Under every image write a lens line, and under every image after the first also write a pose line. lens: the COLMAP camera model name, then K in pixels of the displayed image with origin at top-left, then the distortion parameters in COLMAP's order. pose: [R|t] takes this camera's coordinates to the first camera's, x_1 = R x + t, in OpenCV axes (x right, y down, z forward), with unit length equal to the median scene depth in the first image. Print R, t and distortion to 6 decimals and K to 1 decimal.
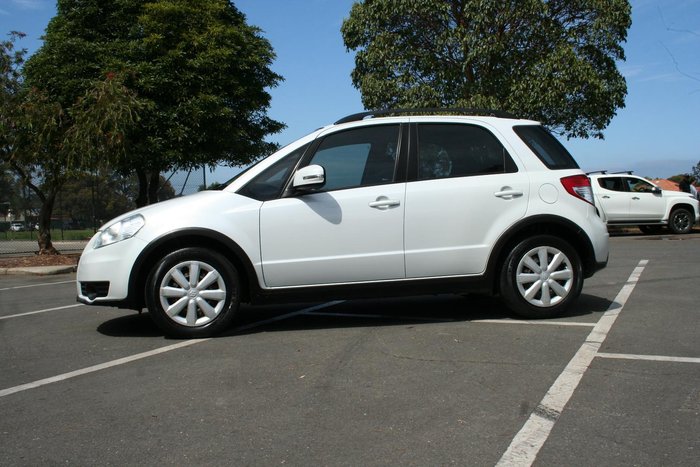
lens RADIAL K [[737.1, 0, 358.4], [0, 737.1, 241.5], [0, 0, 1]] dist [-0.102140, 0.114022]
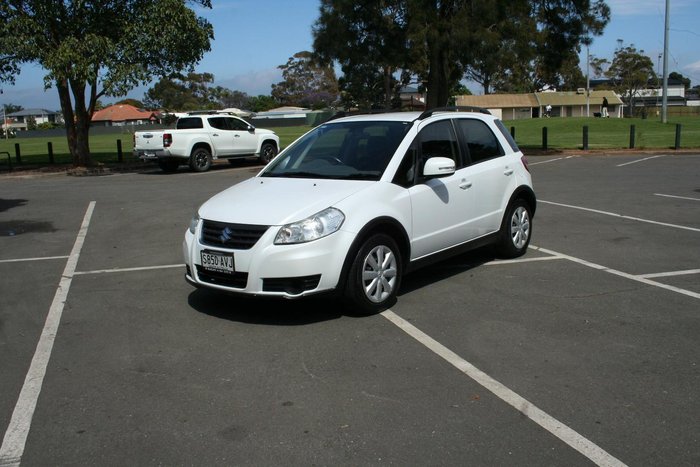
lens RADIAL K [[672.9, 0, 358.3], [0, 672.9, 251.2], [0, 0, 1]] dist [-0.065590, -0.004820]
pose [[0.743067, -0.117091, 0.658894, -0.850820], [0.027887, 0.989137, 0.144328, -0.105229], [-0.668636, -0.088871, 0.738260, 0.233645]]
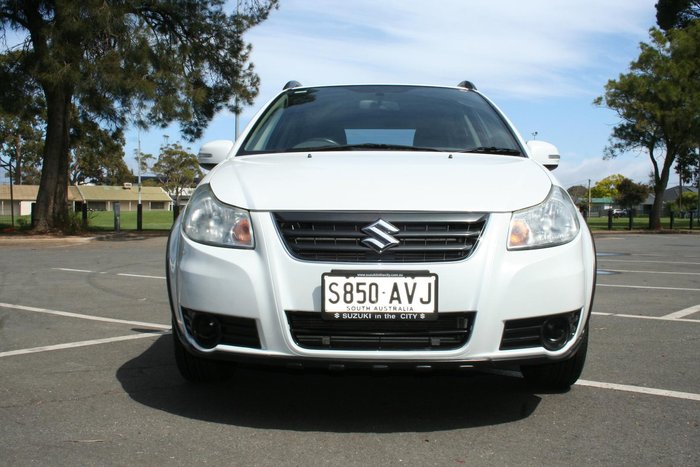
lens RADIAL K [[737.1, 0, 358.4], [0, 737.1, 241.5], [0, 0, 1]] dist [-0.102140, 0.114022]
pose [[0.199141, 0.000340, 0.979971, -0.819384], [0.017659, 0.999836, -0.003935, 0.006013], [-0.979812, 0.018089, 0.199102, 0.964913]]
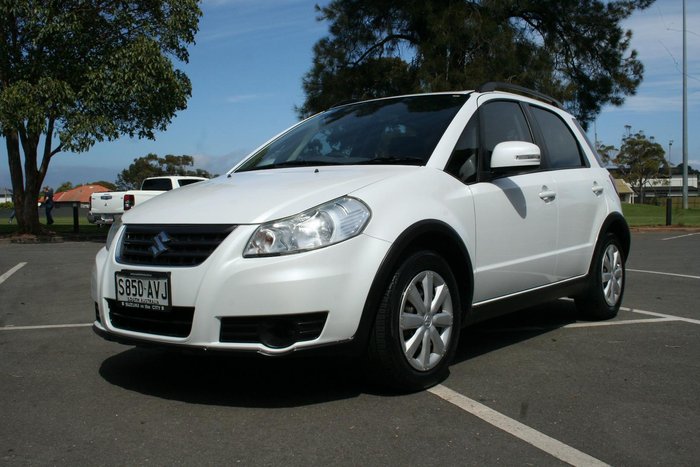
lens RADIAL K [[737.1, 0, 358.4], [0, 737.1, 241.5], [0, 0, 1]] dist [-0.102140, 0.114022]
pose [[0.732653, -0.004991, 0.680584, -0.651792], [0.009286, 0.999953, -0.002664, 0.001609], [-0.680539, 0.008272, 0.732666, 0.512742]]
